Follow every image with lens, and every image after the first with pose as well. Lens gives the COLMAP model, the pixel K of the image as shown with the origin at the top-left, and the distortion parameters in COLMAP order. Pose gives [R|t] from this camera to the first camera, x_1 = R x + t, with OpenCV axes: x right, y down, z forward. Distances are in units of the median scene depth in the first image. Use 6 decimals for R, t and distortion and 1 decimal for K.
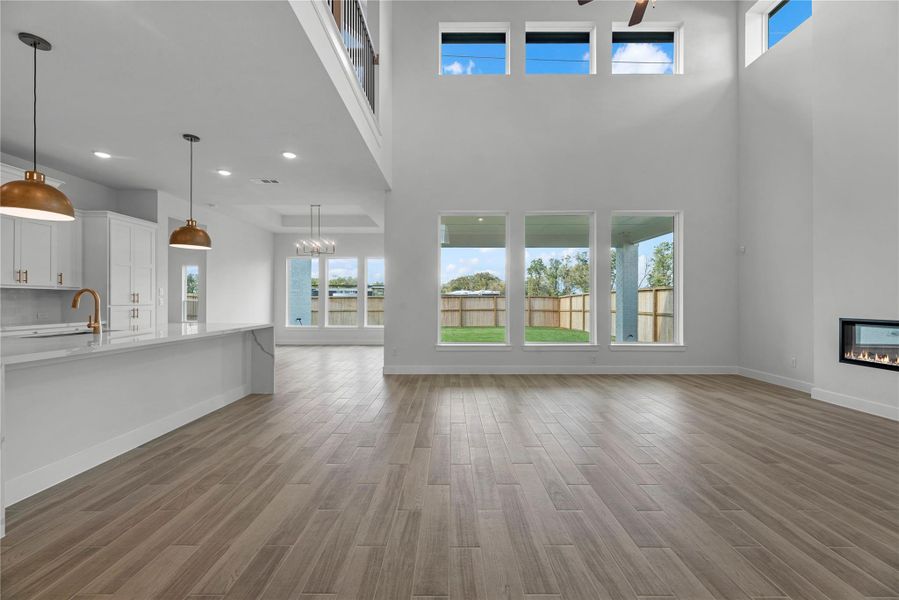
lens RADIAL K [[364.7, 0, 453.8], [0, 364.7, 300.4], [0, 0, 1]] dist [0.001136, -0.000100]
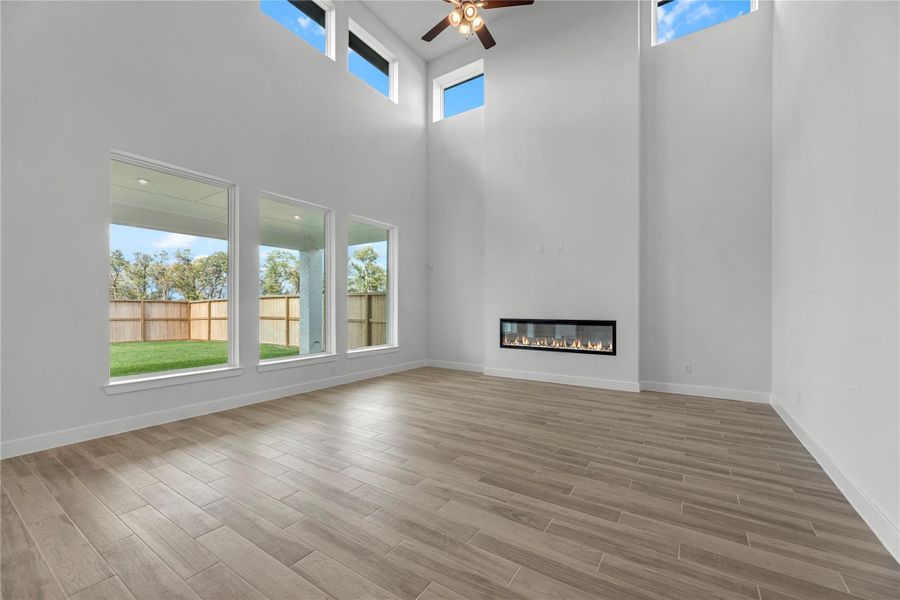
lens RADIAL K [[365.1, 0, 450.1], [0, 365.1, 305.6], [0, 0, 1]] dist [0.001136, -0.000100]
pose [[0.553044, 0.003778, 0.833144, -0.079209], [-0.002123, 0.999993, -0.003126, 0.000202], [-0.833150, -0.000040, 0.553048, 0.086278]]
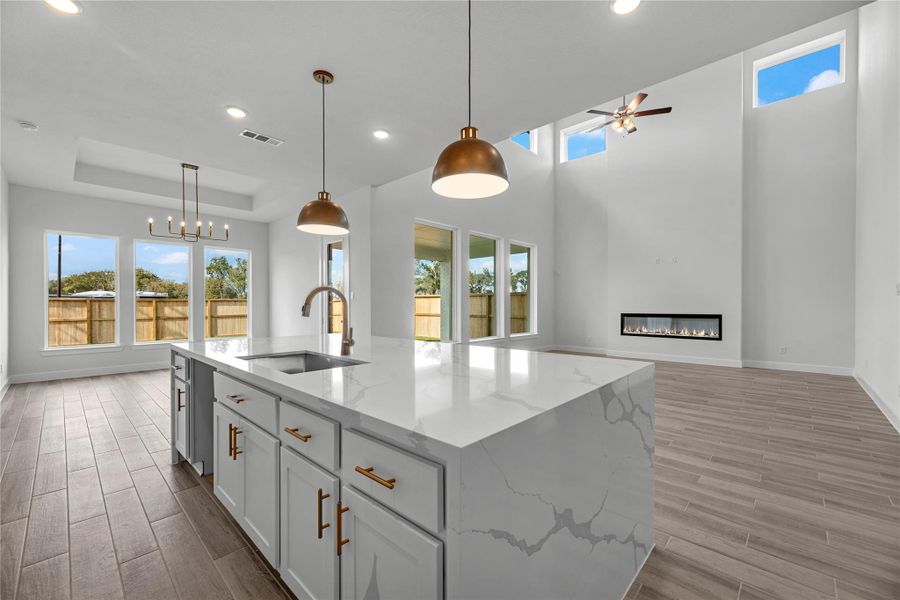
lens RADIAL K [[365.1, 0, 446.3], [0, 365.1, 303.8], [0, 0, 1]] dist [0.001136, -0.000100]
pose [[0.691183, 0.001093, 0.722679, -0.263272], [0.000769, 0.999997, -0.002248, 0.000299], [-0.722680, 0.002109, 0.691180, 0.079454]]
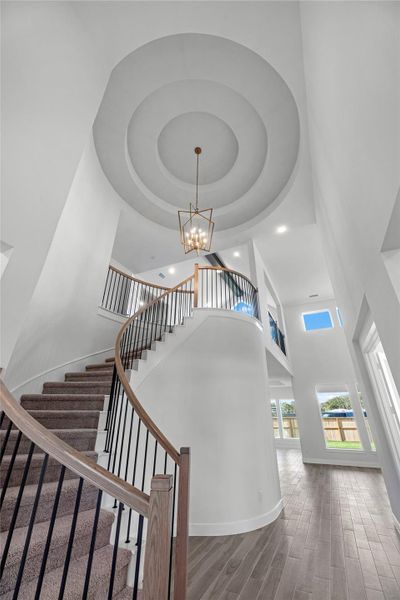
lens RADIAL K [[243.4, 0, 202.1], [0, 243.4, 298.1], [0, 0, 1]] dist [0.001136, -0.000100]
pose [[0.898247, -0.189632, -0.396476, 0.021903], [-0.002801, 0.899634, -0.436636, -0.032146], [0.439483, 0.393317, 0.807562, -0.538805]]
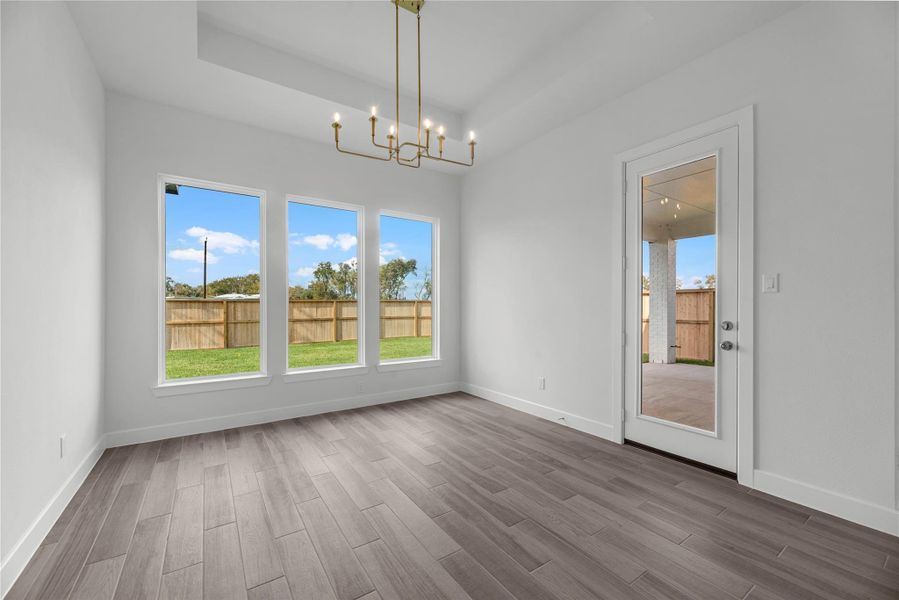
lens RADIAL K [[364.7, 0, 443.9], [0, 364.7, 304.7], [0, 0, 1]] dist [0.001136, -0.000100]
pose [[0.841039, -0.000533, 0.540974, -0.253524], [0.002184, 0.999995, -0.002410, -0.000232], [-0.540970, 0.003208, 0.841036, 0.327377]]
